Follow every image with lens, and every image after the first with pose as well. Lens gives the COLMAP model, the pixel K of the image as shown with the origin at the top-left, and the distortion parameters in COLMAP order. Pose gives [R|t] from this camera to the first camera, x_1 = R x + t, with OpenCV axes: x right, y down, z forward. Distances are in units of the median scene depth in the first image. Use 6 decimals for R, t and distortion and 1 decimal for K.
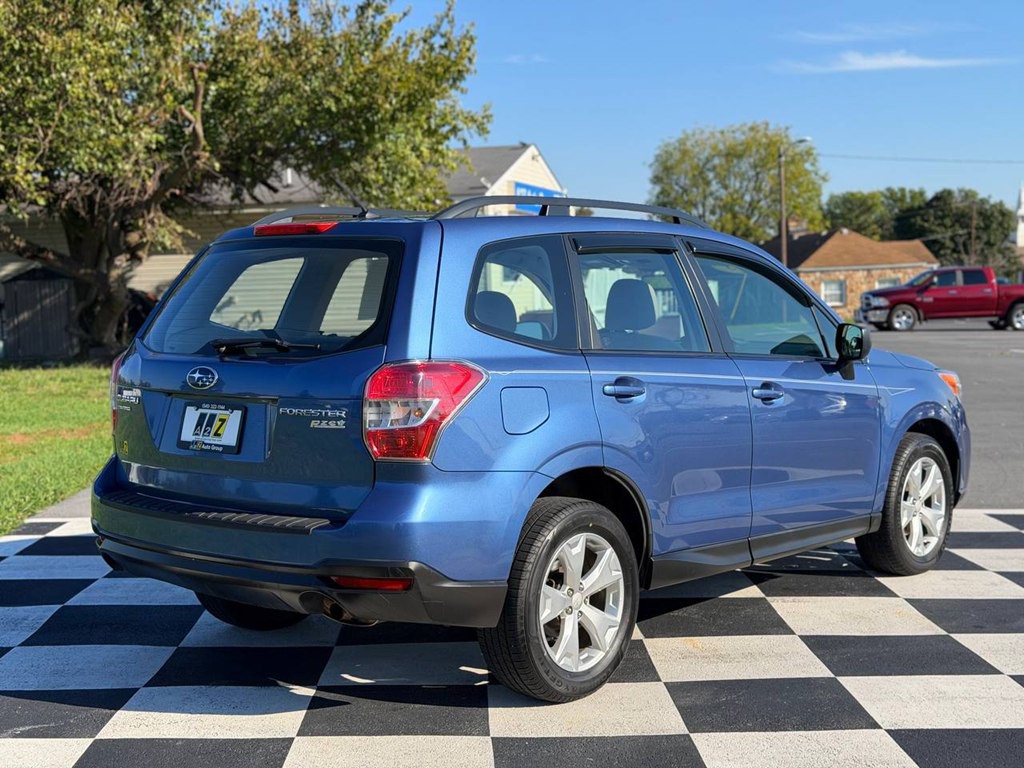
lens RADIAL K [[1548.3, 0, 500.9], [0, 1548.3, 372.4], [0, 0, 1]] dist [0.155801, 0.007199]
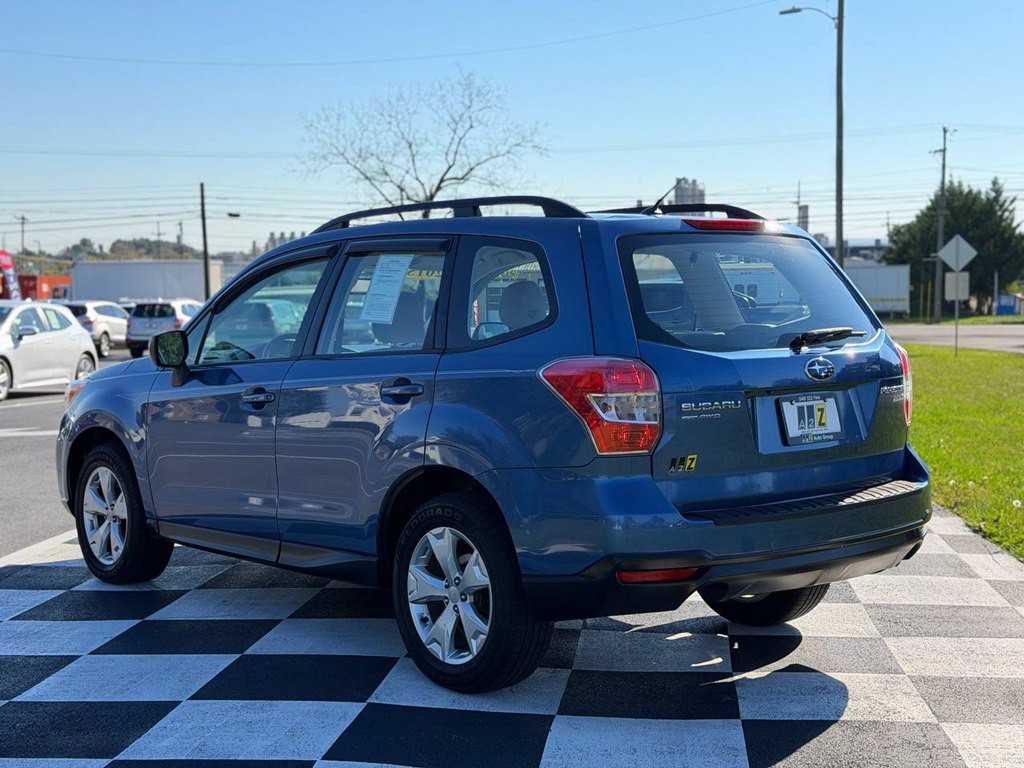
lens RADIAL K [[1548.3, 0, 500.9], [0, 1548.3, 372.4], [0, 0, 1]] dist [0.155801, 0.007199]
pose [[0.127085, -0.051250, 0.990567, -1.198041], [0.070537, 0.996603, 0.042513, -0.051078], [-0.989381, 0.064469, 0.130268, 1.057588]]
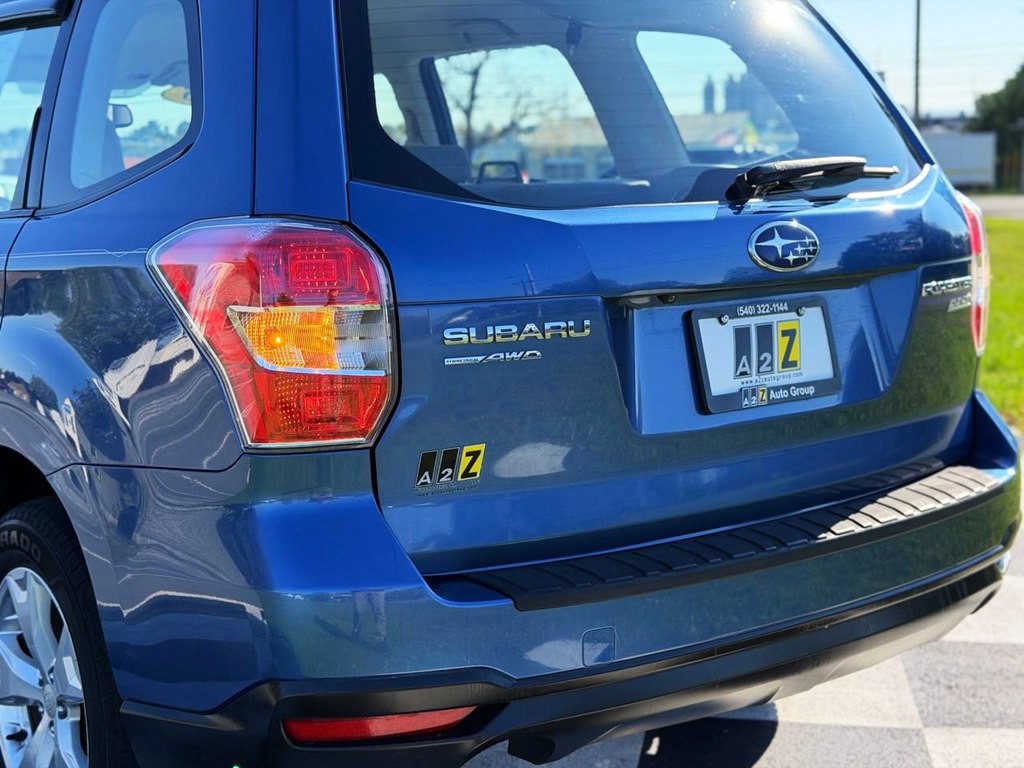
lens RADIAL K [[1452.4, 0, 502.4], [0, 1452.4, 389.2], [0, 0, 1]] dist [0.128326, -0.006663]
pose [[0.189924, -0.142644, 0.971381, -0.627536], [0.077330, 0.988489, 0.130037, -0.017351], [-0.978749, 0.050419, 0.198768, 0.983835]]
